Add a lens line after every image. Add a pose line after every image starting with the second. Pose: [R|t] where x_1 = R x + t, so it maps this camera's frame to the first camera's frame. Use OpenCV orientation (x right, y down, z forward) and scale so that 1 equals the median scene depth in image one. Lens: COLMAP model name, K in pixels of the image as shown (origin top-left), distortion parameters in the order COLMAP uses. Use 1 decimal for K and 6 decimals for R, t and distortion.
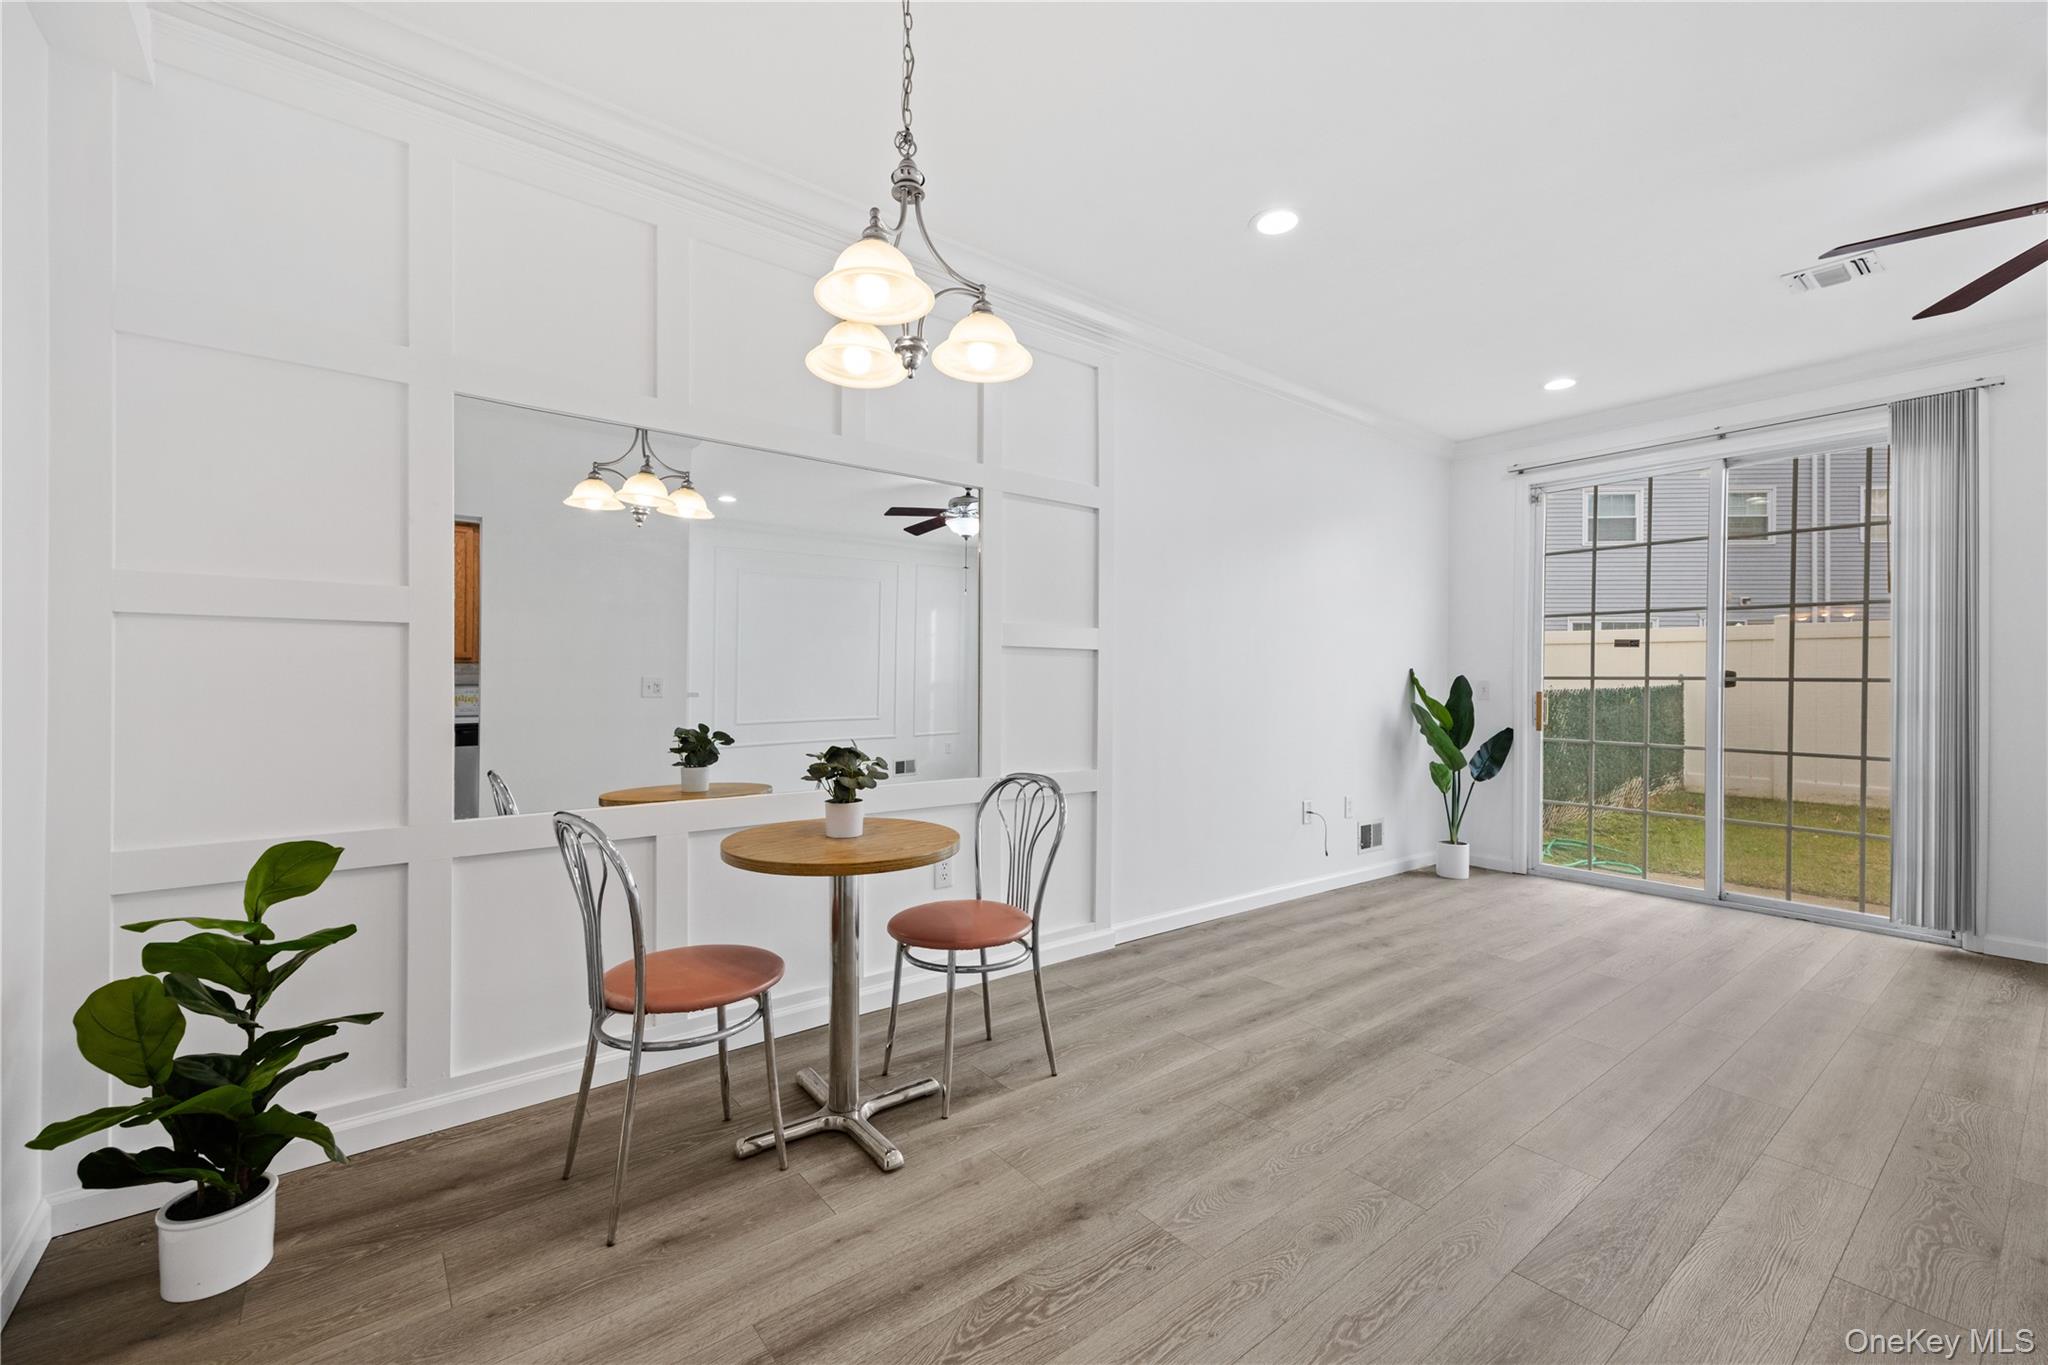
lens RADIAL K [[835.5, 0, 1009.2], [0, 835.5, 682.2], [0, 0, 1]] dist [0.009290, 0.000380]
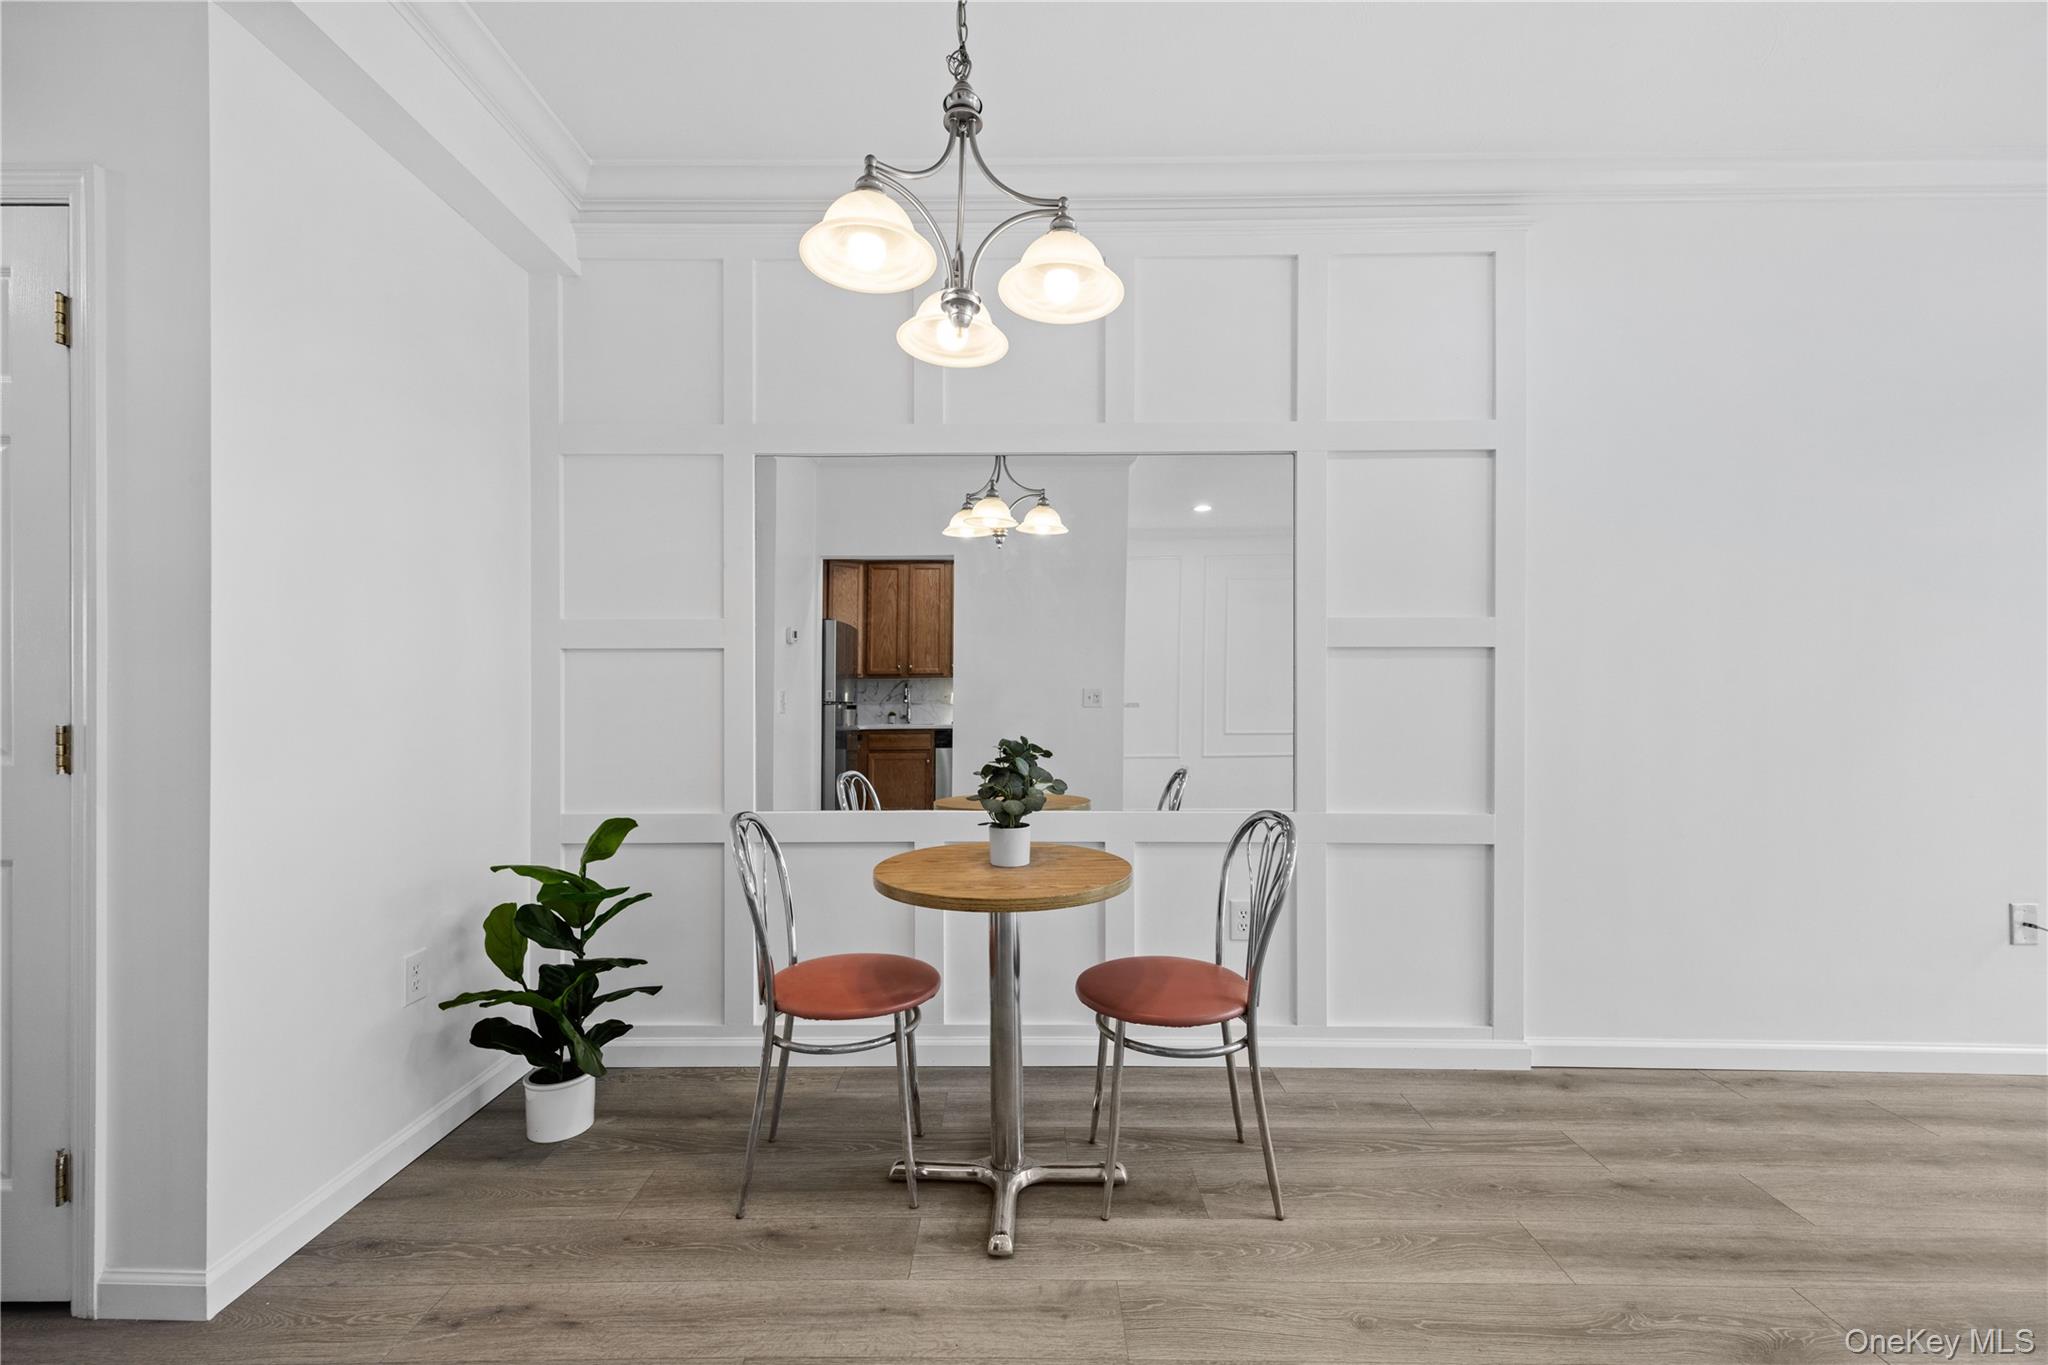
lens RADIAL K [[835.5, 0, 1024.1], [0, 835.5, 694.0], [0, 0, 1]] dist [0.009290, 0.000380]
pose [[0.783775, -0.005937, -0.621017, 0.374786], [0.004980, 0.999982, -0.003275, 0.003399], [0.621025, -0.000526, 0.783791, 0.298273]]
